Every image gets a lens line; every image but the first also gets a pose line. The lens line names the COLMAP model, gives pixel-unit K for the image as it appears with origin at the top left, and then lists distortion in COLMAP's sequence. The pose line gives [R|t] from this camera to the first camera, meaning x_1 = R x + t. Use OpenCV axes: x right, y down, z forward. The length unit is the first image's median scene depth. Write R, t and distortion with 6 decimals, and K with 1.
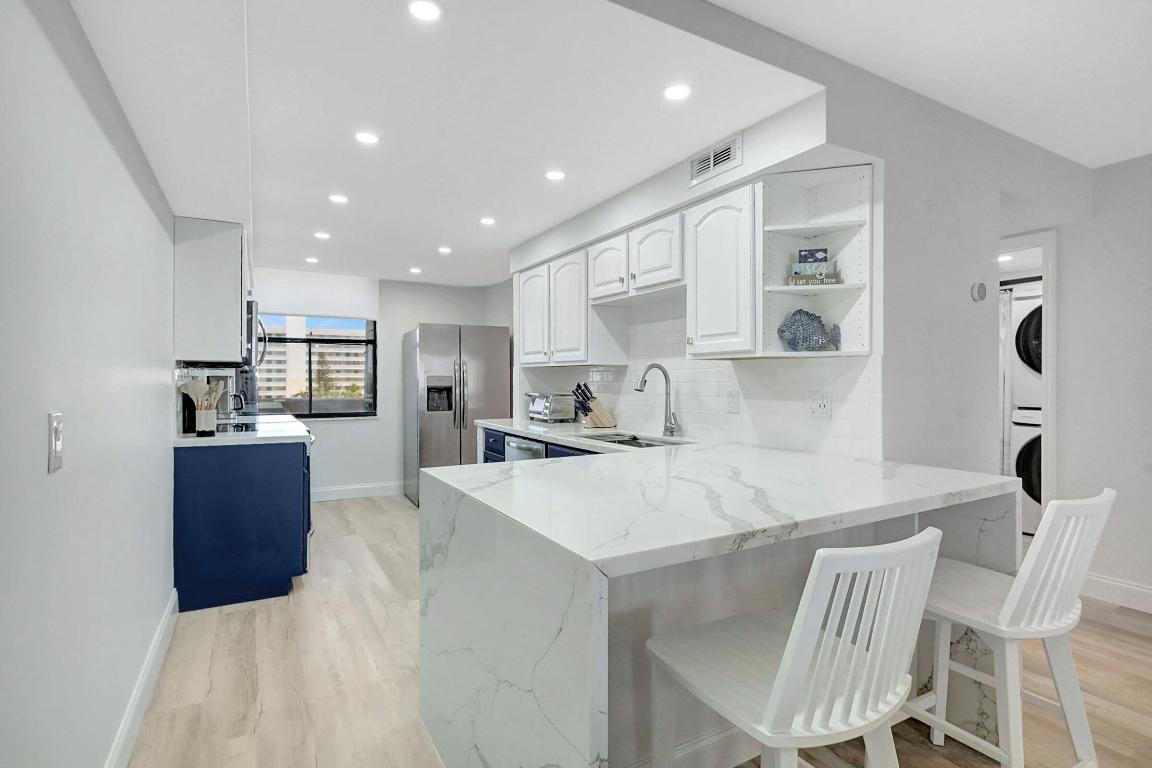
lens RADIAL K [[563.7, 0, 576.0], [0, 563.7, 384.0], [0, 0, 1]] dist [0.001487, 0.000352]
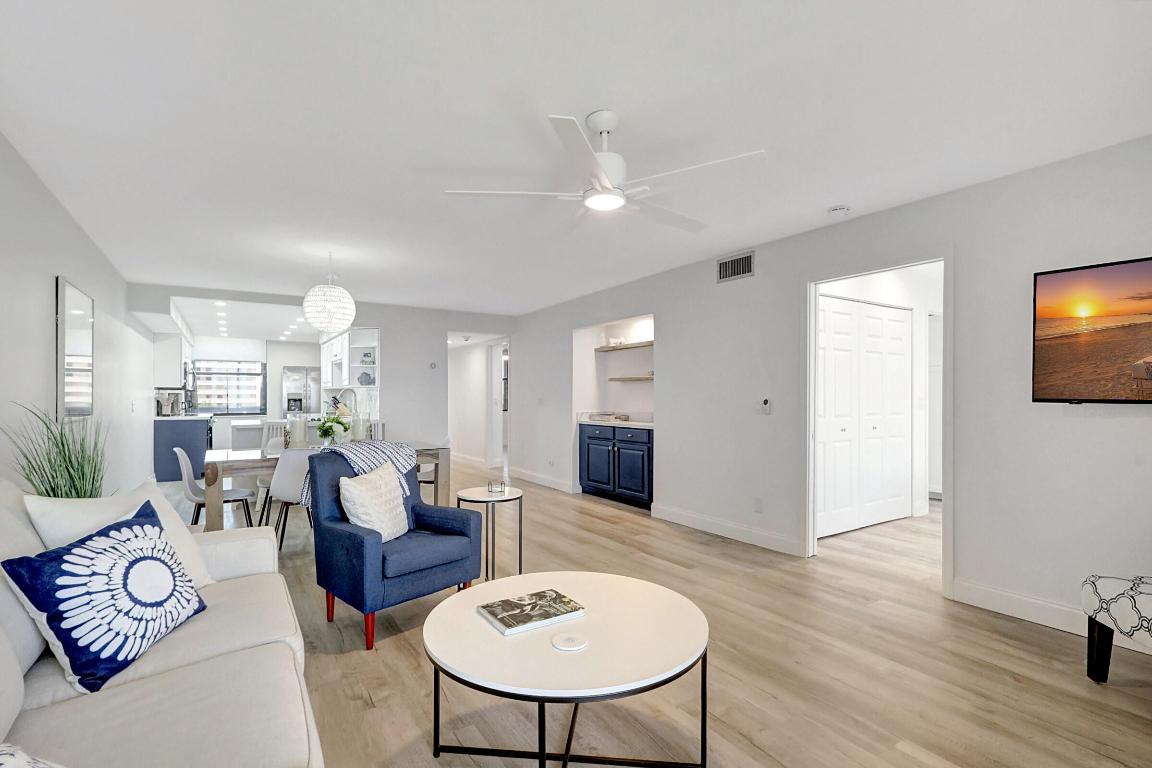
lens RADIAL K [[539.6, 0, 574.6], [0, 539.6, 396.5], [0, 0, 1]] dist [0.000484, 0.000251]
pose [[0.998423, -0.000433, 0.056135, 0.611113], [0.000753, 0.999984, -0.005682, 0.009070], [-0.056132, 0.005715, 0.998407, -0.897367]]
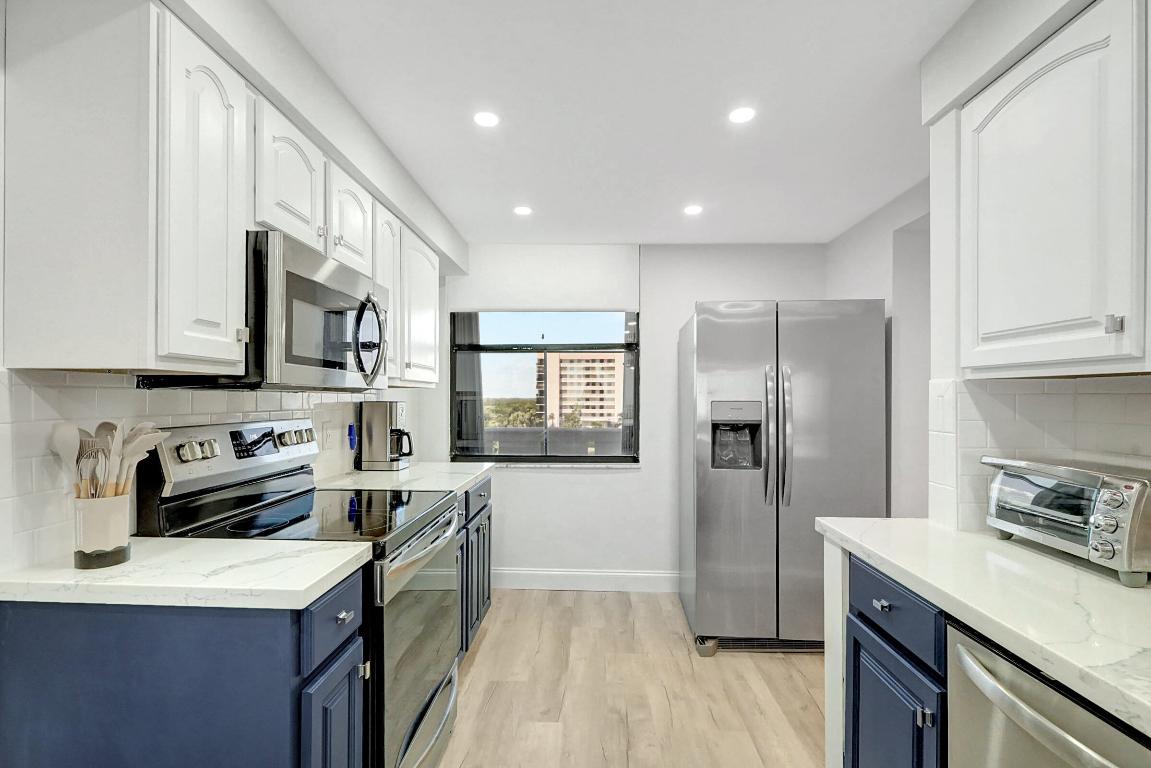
lens RADIAL K [[539.1, 0, 574.1], [0, 539.1, 396.5], [0, 0, 1]] dist [0.000484, 0.000251]
pose [[0.844920, 0.000861, -0.534891, -0.102913], [-0.008201, 0.999902, -0.011345, -0.011564], [0.534829, 0.013972, 0.844845, 0.503705]]
